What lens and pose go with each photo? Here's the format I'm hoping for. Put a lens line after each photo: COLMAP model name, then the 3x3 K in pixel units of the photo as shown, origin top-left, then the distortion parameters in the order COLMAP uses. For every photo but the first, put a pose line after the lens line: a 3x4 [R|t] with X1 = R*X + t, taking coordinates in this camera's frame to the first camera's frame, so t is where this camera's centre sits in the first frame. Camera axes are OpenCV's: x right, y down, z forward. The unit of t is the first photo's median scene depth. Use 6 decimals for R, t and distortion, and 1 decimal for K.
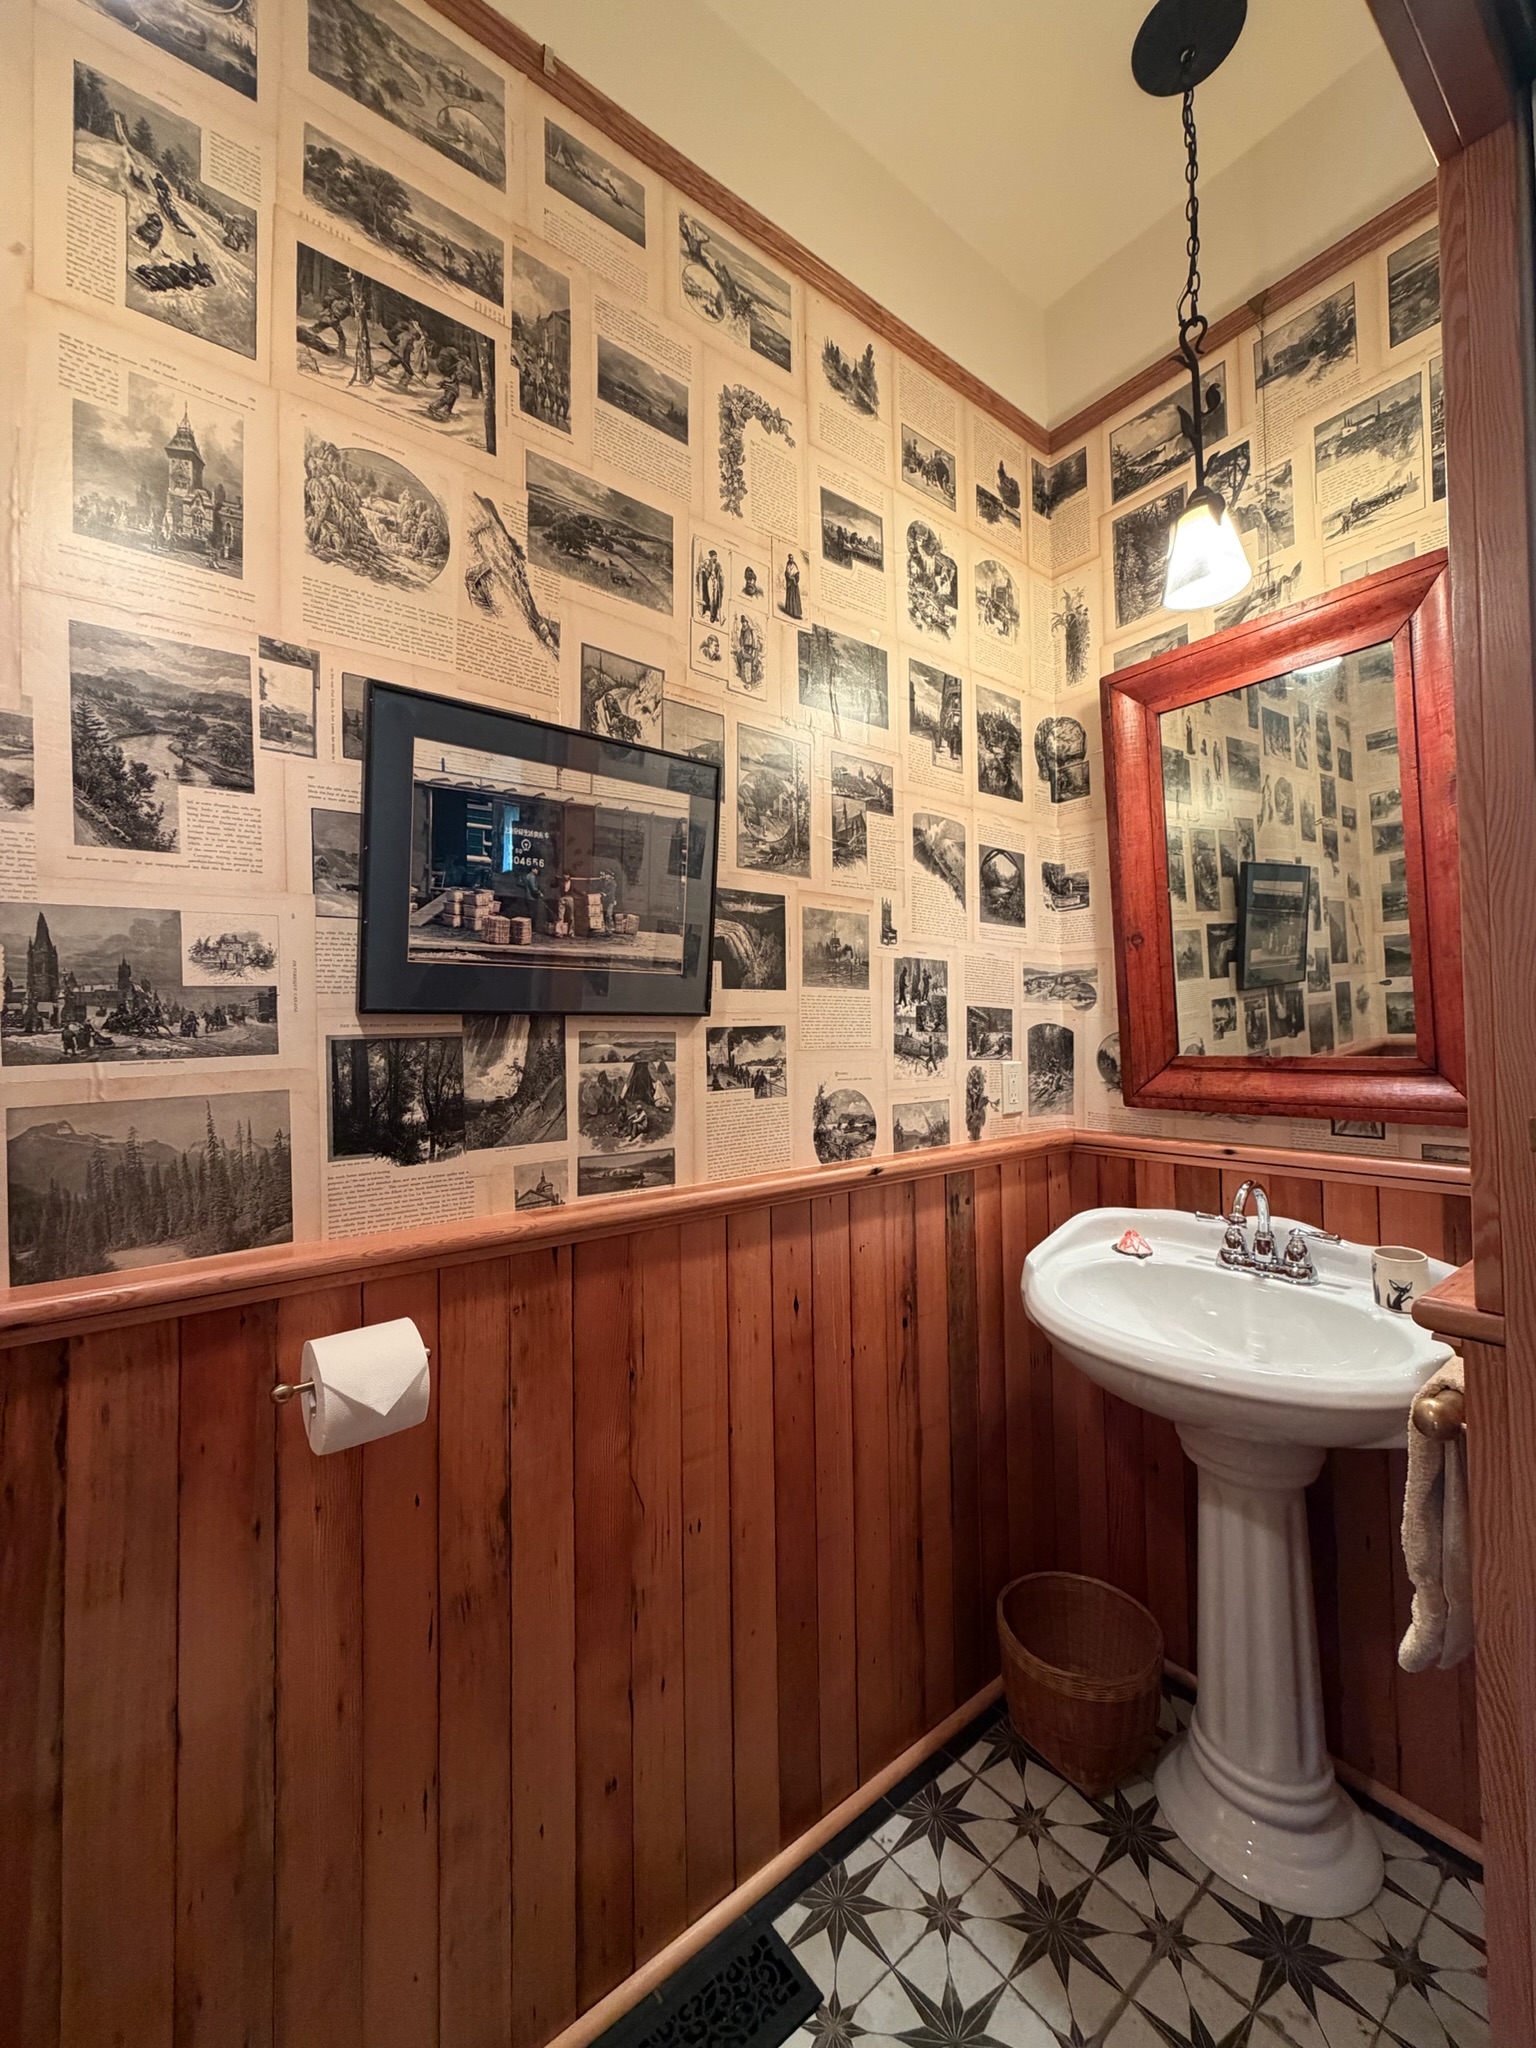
lens RADIAL K [[814.2, 0, 764.8], [0, 814.2, 1014.3], [0, 0, 1]] dist [-0.000577, -0.000108]
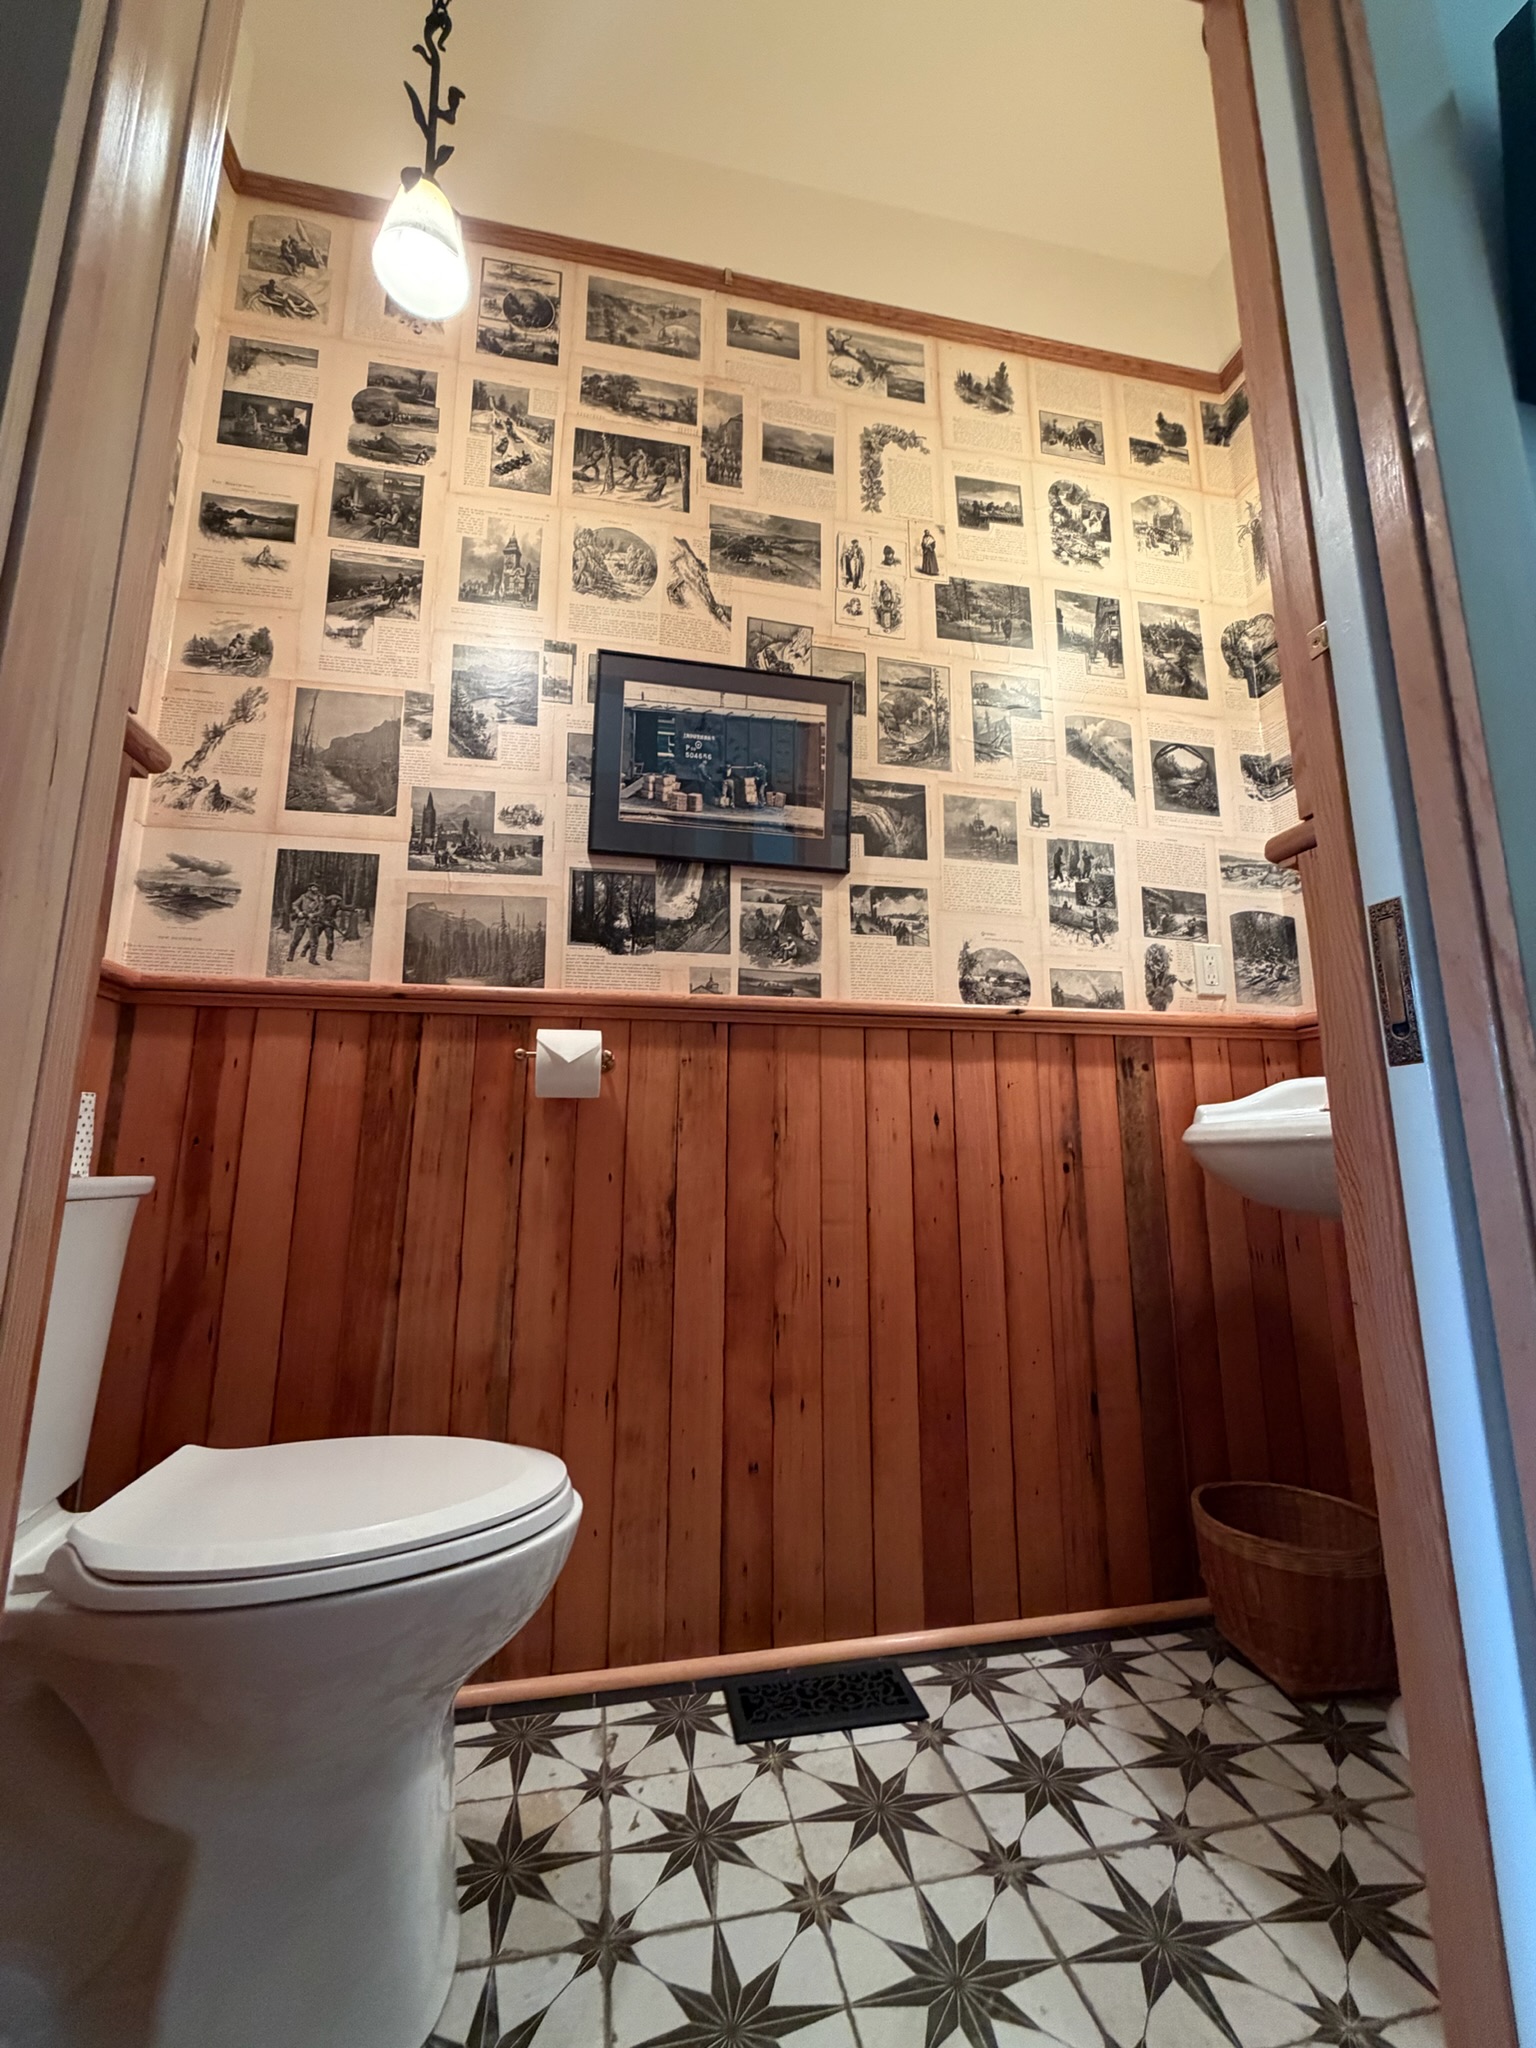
lens RADIAL K [[814.2, 0, 764.8], [0, 814.2, 1014.3], [0, 0, 1]] dist [-0.000577, -0.000108]
pose [[0.893983, -0.062599, -0.443707, 0.387358], [-0.004052, 0.989024, -0.147697, 0.437376], [0.448083, 0.133837, 0.883917, -0.147167]]
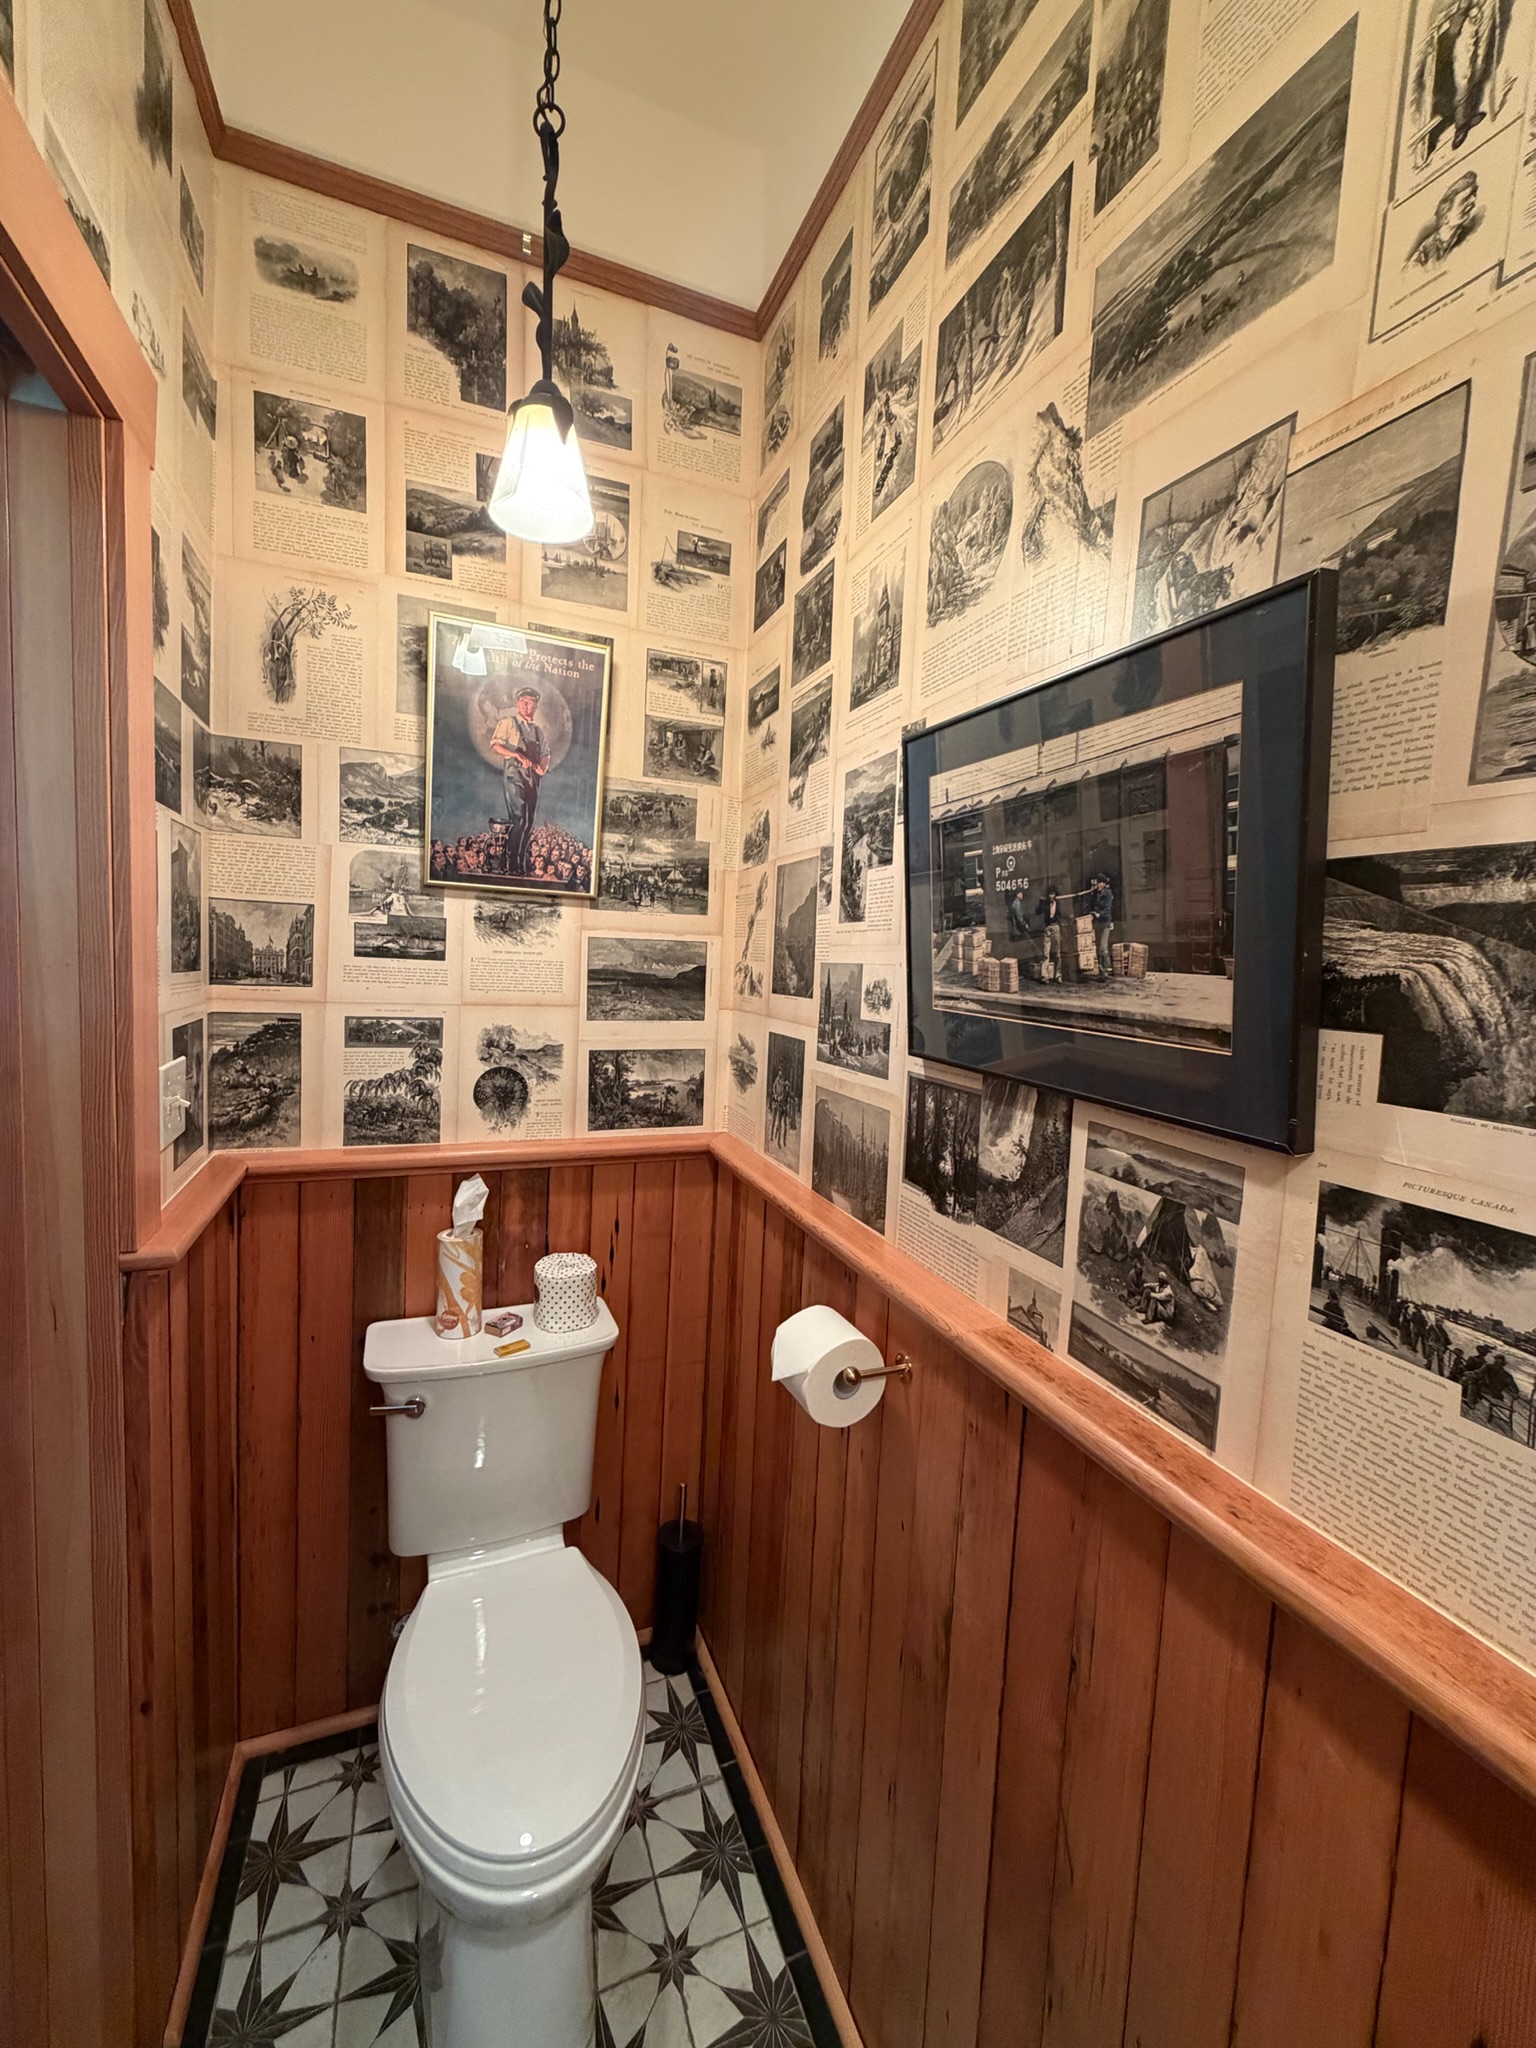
lens RADIAL K [[814.2, 0, 764.8], [0, 814.2, 1014.3], [0, 0, 1]] dist [-0.000577, -0.000108]
pose [[-0.277943, 0.079358, -0.957314, 0.472520], [-0.015577, 0.996078, 0.087094, -0.118639], [0.960471, 0.039120, -0.275617, 0.909216]]
